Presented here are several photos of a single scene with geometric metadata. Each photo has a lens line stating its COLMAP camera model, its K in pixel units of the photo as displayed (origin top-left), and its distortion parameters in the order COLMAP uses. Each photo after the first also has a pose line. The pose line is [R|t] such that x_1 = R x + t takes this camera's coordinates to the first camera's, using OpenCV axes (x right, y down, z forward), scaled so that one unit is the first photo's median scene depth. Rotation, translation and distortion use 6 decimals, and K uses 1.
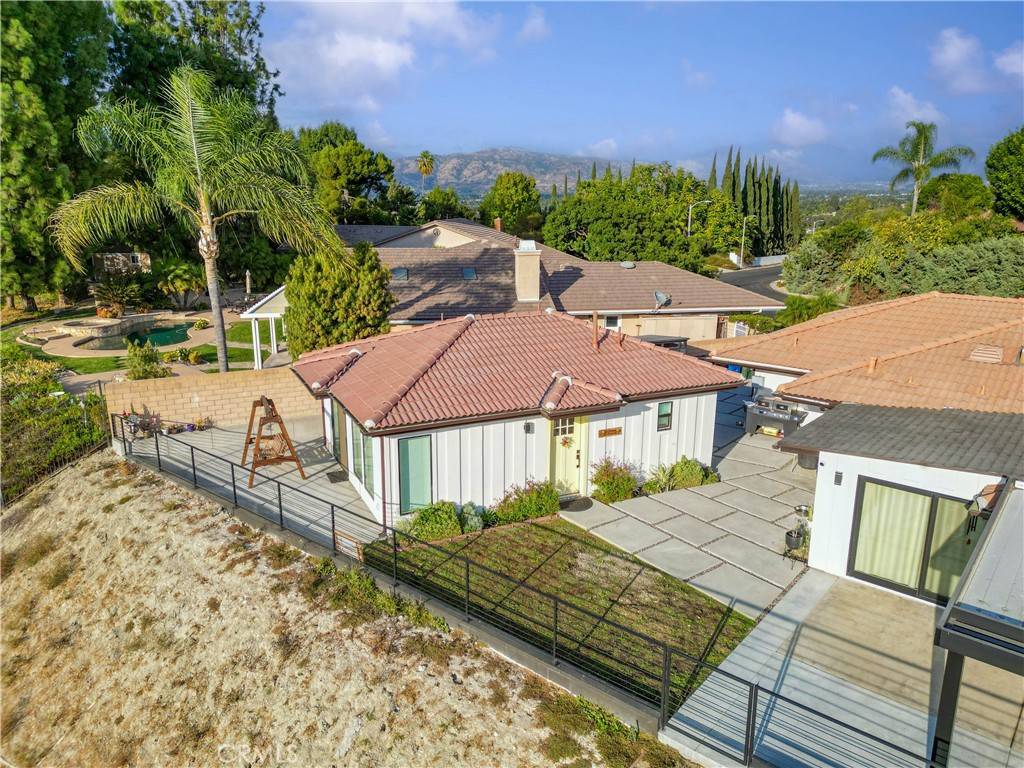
lens RADIAL K [[711.2, 0, 517.7], [0, 711.2, 379.6], [0, 0, 1]] dist [0.077637, -0.066999]
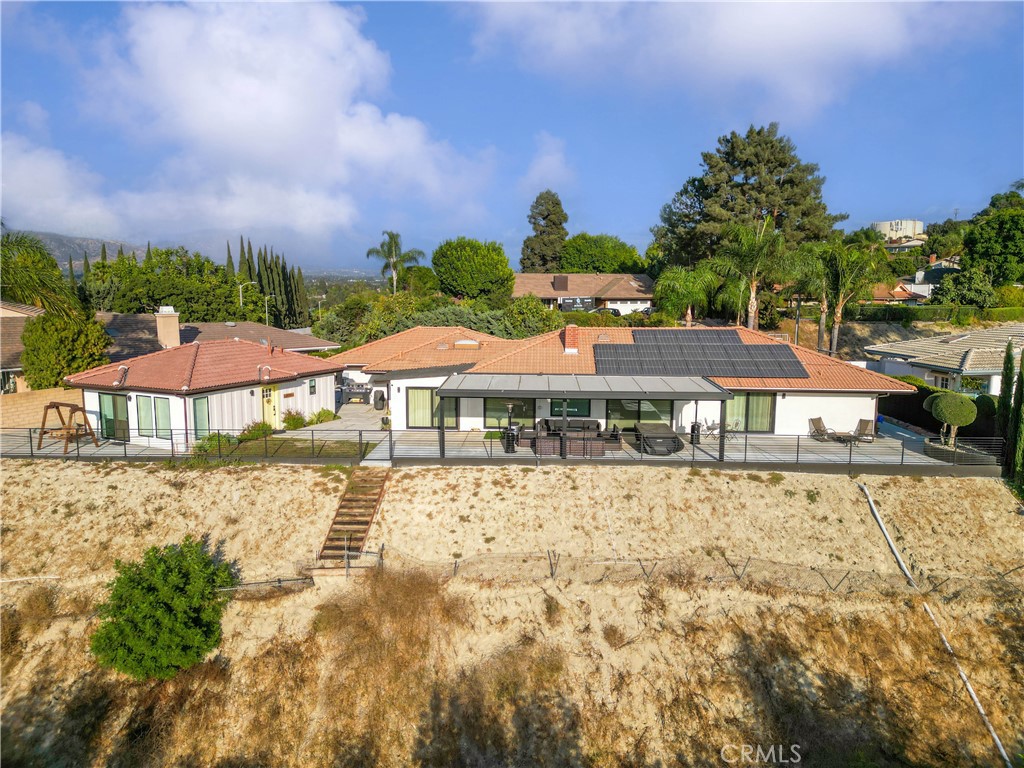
lens RADIAL K [[711.2, 0, 508.9], [0, 711.2, 382.4], [0, 0, 1]] dist [0.077637, -0.066999]
pose [[0.791426, -0.082288, 0.605701, -0.318205], [0.146918, 0.987458, -0.057816, 0.132498], [-0.593346, 0.134745, 0.793589, -0.506972]]
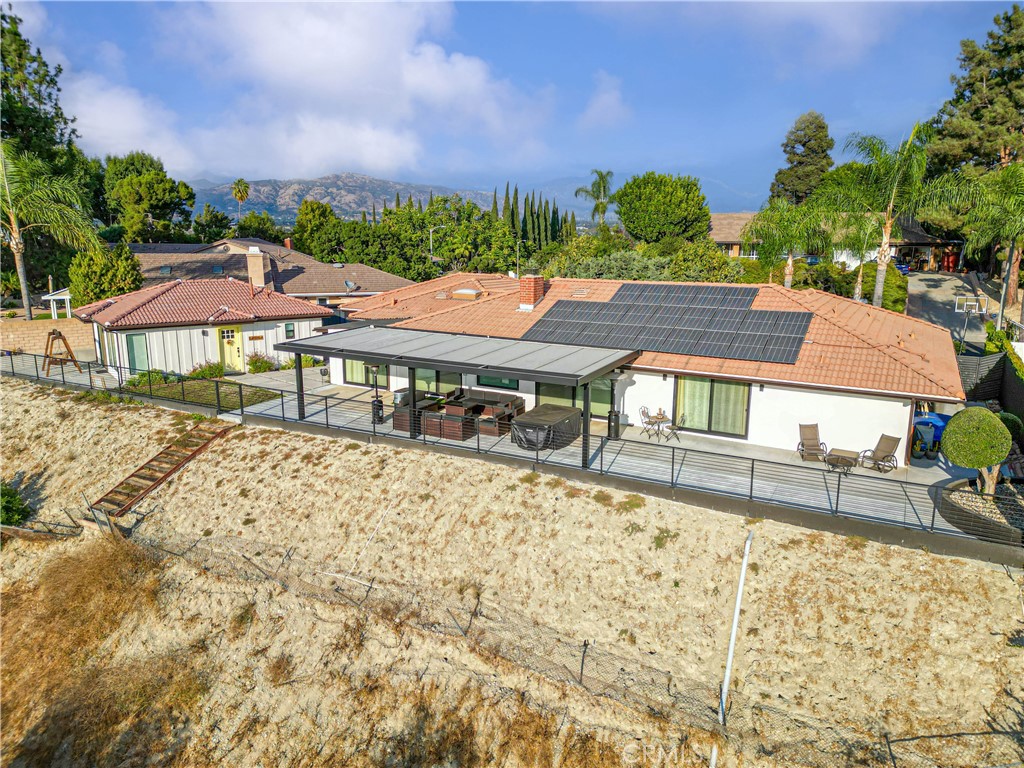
lens RADIAL K [[711.2, 0, 514.1], [0, 711.2, 383.7], [0, 0, 1]] dist [0.077637, -0.066999]
pose [[0.980037, -0.039482, 0.194855, 0.236322], [0.045520, 0.998609, -0.026606, 0.154011], [-0.193533, 0.034945, 0.980471, -0.568128]]
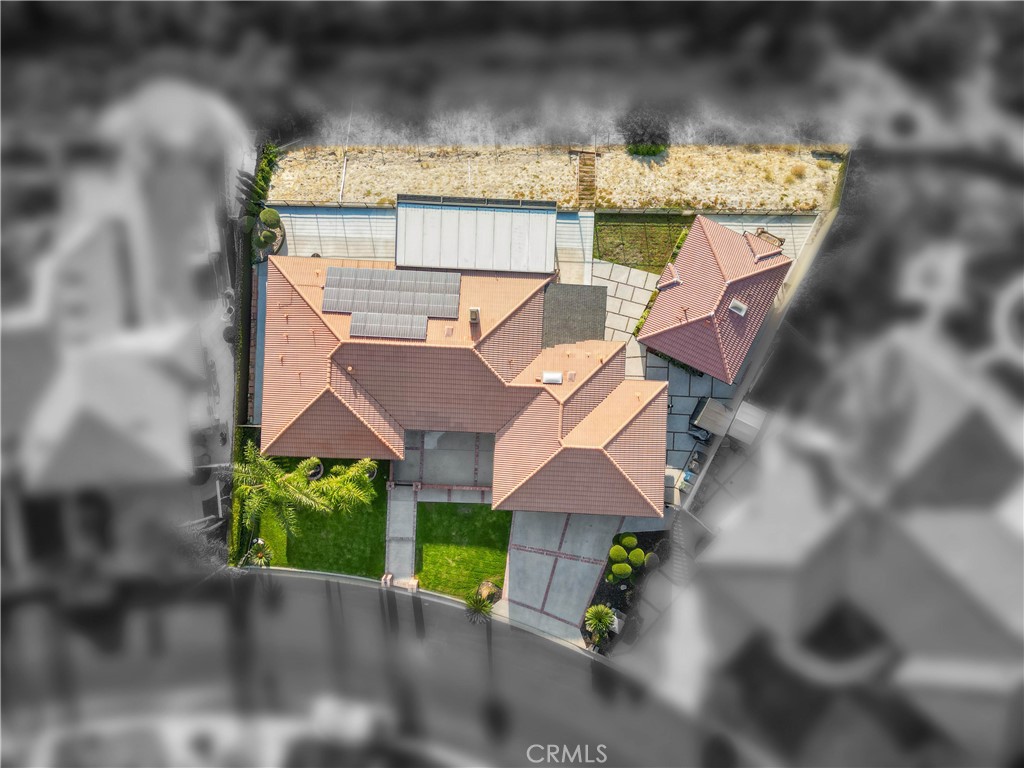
lens RADIAL K [[711.2, 0, 511.8], [0, 711.2, 385.0], [0, 0, 1]] dist [0.077637, -0.066999]
pose [[-0.786784, 0.617125, -0.011289, 0.486542], [-0.162626, -0.189623, 0.968295, -1.525024], [0.595419, 0.763675, 0.249553, 0.091197]]
